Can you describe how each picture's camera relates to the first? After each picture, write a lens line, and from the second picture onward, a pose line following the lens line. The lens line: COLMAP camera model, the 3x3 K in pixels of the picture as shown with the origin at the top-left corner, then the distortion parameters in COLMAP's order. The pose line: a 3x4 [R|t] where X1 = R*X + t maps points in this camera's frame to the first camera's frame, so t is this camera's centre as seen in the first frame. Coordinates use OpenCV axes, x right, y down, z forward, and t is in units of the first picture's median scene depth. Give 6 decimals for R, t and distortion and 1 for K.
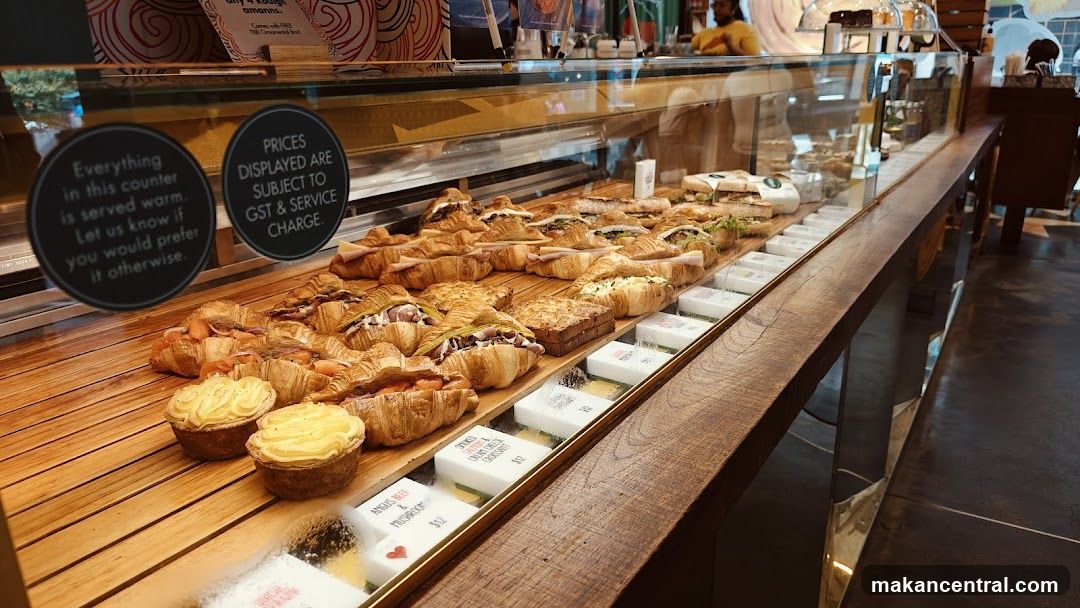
lens RADIAL K [[750.2, 0, 540.0], [0, 750.2, 304.0], [0, 0, 1]] dist [-0.004579, -0.001429]
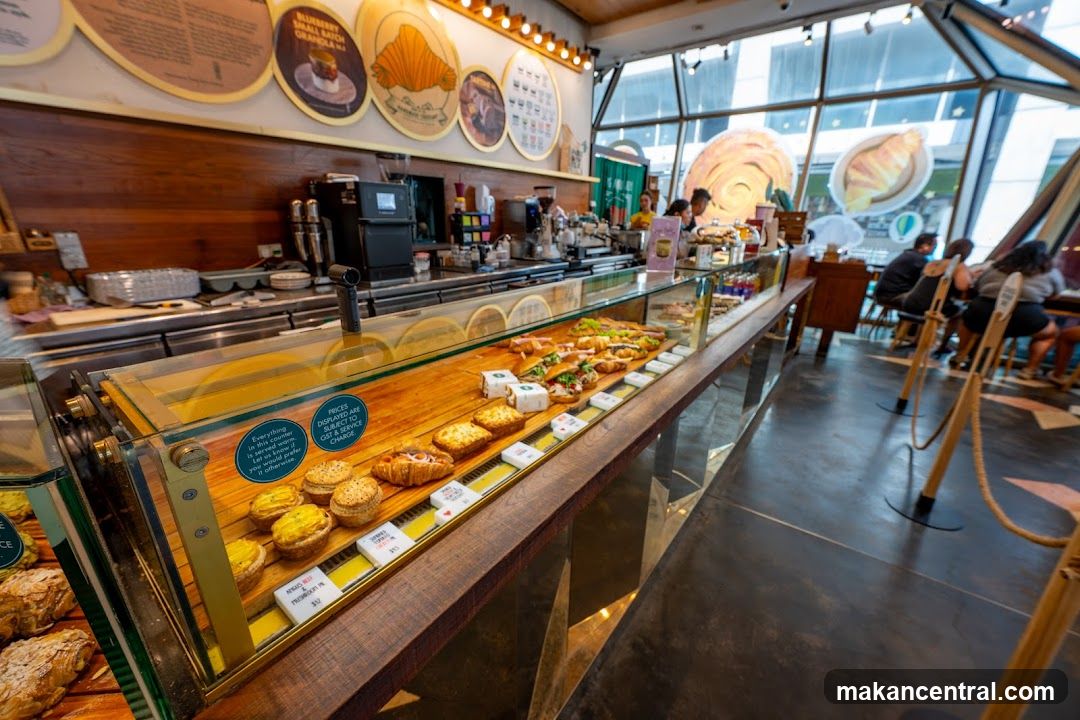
lens RADIAL K [[418.9, 0, 540.0], [0, 418.9, 360.0], [0, 0, 1]] dist [0.000722, -0.000058]
pose [[0.996223, 0.044418, -0.074612, 0.484393], [-0.043153, 0.998897, 0.018482, -0.449790], [0.075351, -0.015193, 0.997041, -0.439318]]
